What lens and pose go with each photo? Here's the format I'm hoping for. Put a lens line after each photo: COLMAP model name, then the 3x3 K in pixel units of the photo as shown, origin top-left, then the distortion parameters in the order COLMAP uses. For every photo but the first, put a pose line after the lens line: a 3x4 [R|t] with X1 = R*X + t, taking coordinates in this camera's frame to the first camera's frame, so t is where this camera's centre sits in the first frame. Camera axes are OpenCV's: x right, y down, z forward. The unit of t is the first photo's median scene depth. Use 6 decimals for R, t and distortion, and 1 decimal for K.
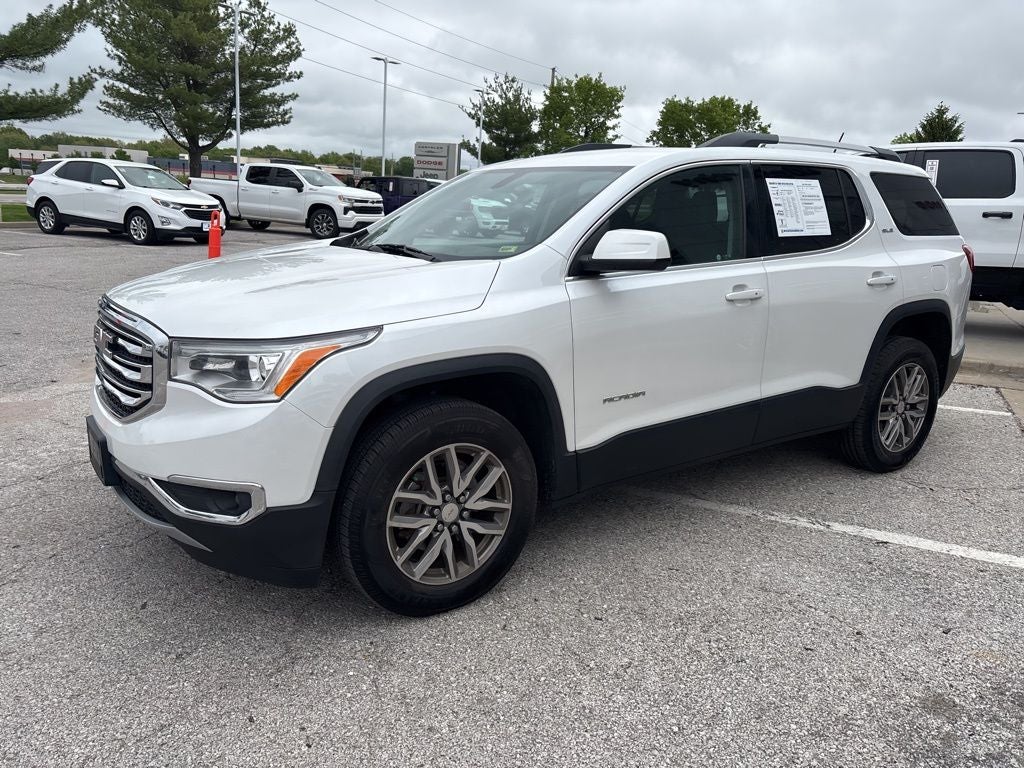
lens RADIAL K [[775.9, 0, 510.3], [0, 775.9, 371.2], [0, 0, 1]] dist [0.050063, -0.060379]
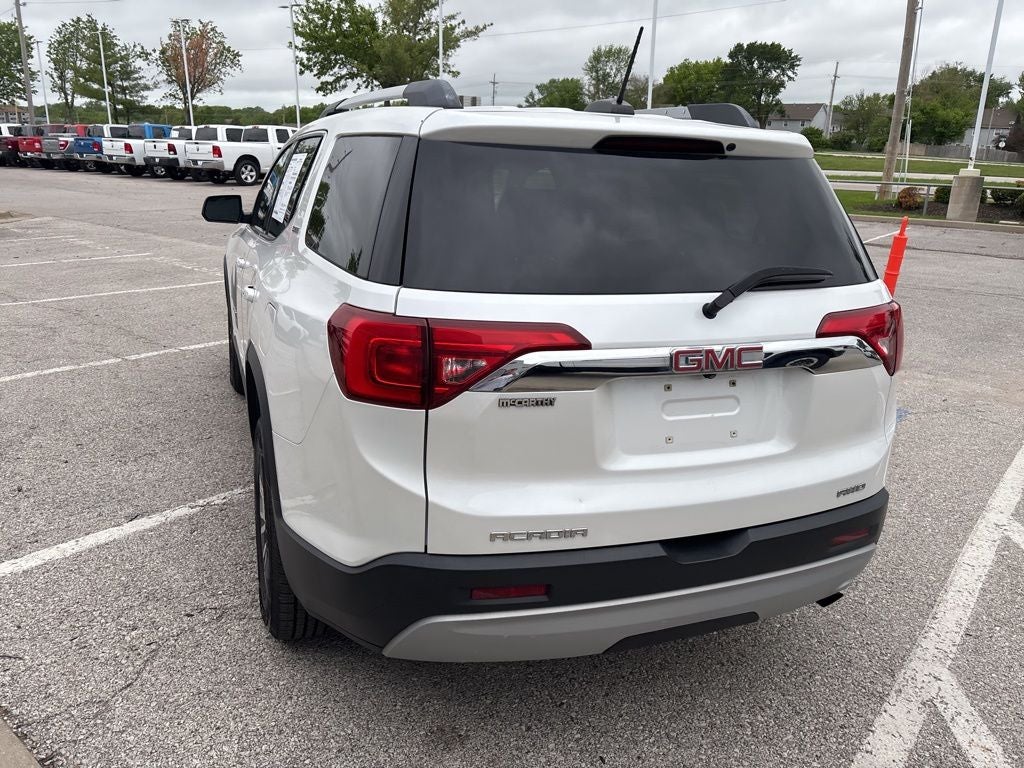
lens RADIAL K [[775.9, 0, 507.5], [0, 775.9, 373.2], [0, 0, 1]] dist [0.050063, -0.060379]
pose [[-0.244118, 0.217877, -0.944953, 0.820728], [-0.252179, 0.926647, 0.278804, -0.226511], [0.936382, 0.306359, -0.171267, 1.016194]]
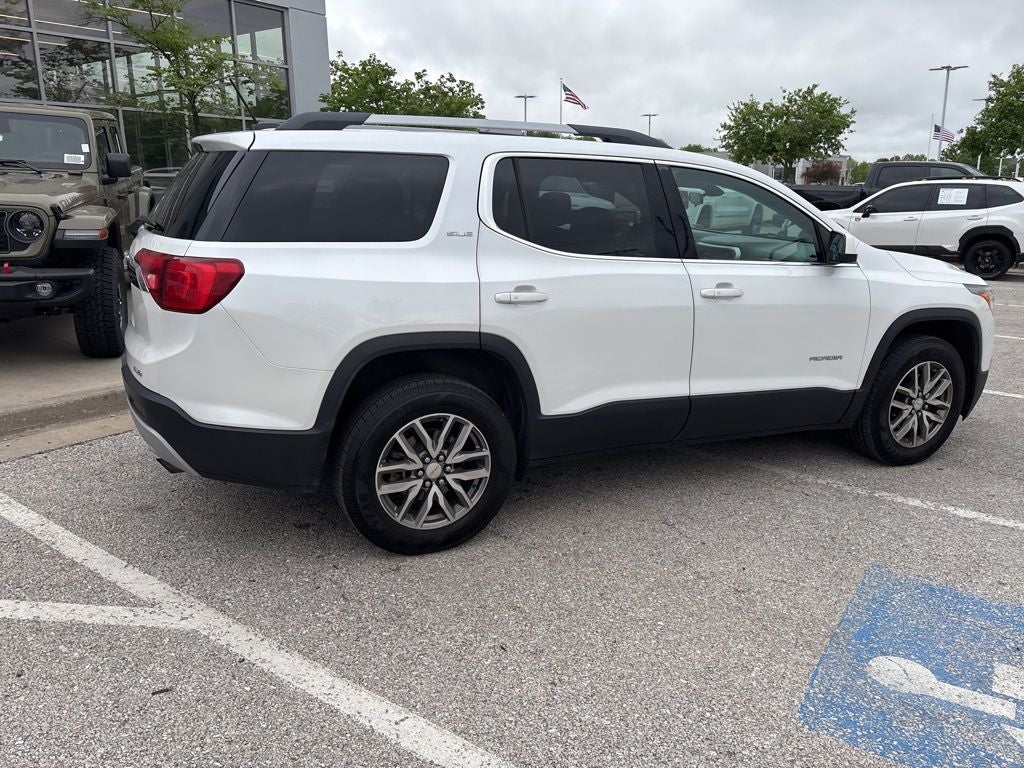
lens RADIAL K [[775.9, 0, 505.3], [0, 775.9, 374.4], [0, 0, 1]] dist [0.050063, -0.060379]
pose [[-0.983024, -0.095965, 0.156378, 0.065908], [-0.015397, 0.892450, 0.450883, -0.369069], [-0.182828, 0.440821, -0.878778, 1.585911]]
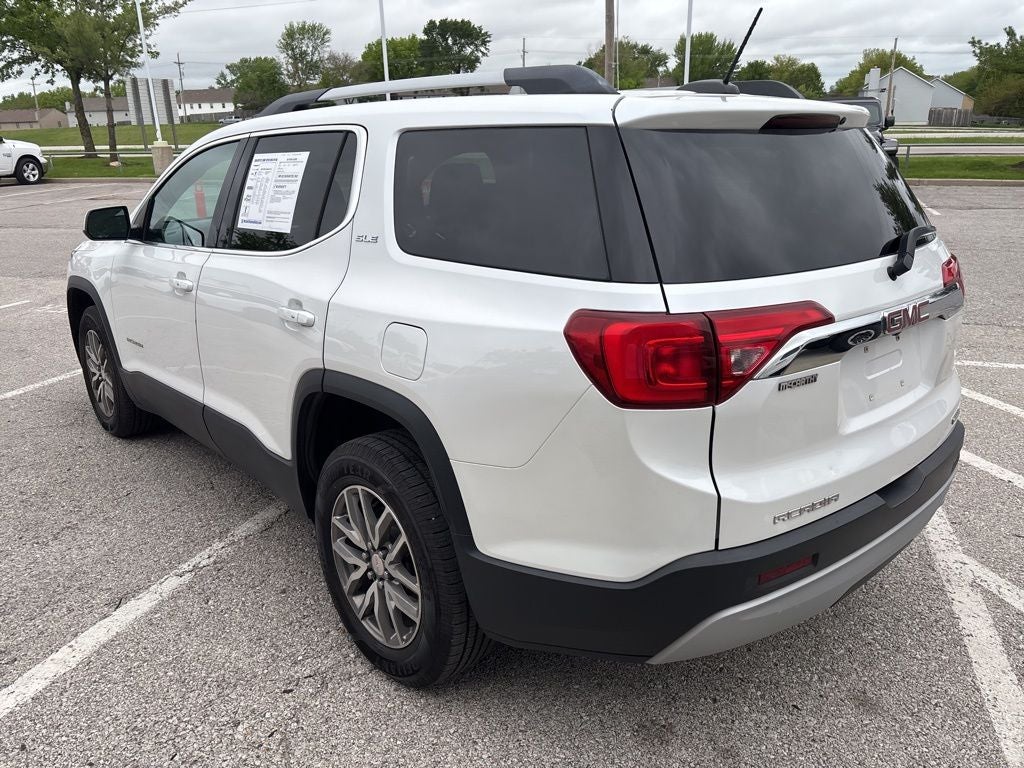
lens RADIAL K [[775.9, 0, 509.3], [0, 775.9, 374.2], [0, 0, 1]] dist [0.050063, -0.060379]
pose [[0.111088, 0.252872, -0.961101, 0.819261], [-0.193446, 0.954091, 0.228669, -0.183124], [0.974802, 0.160519, 0.154905, 0.805583]]
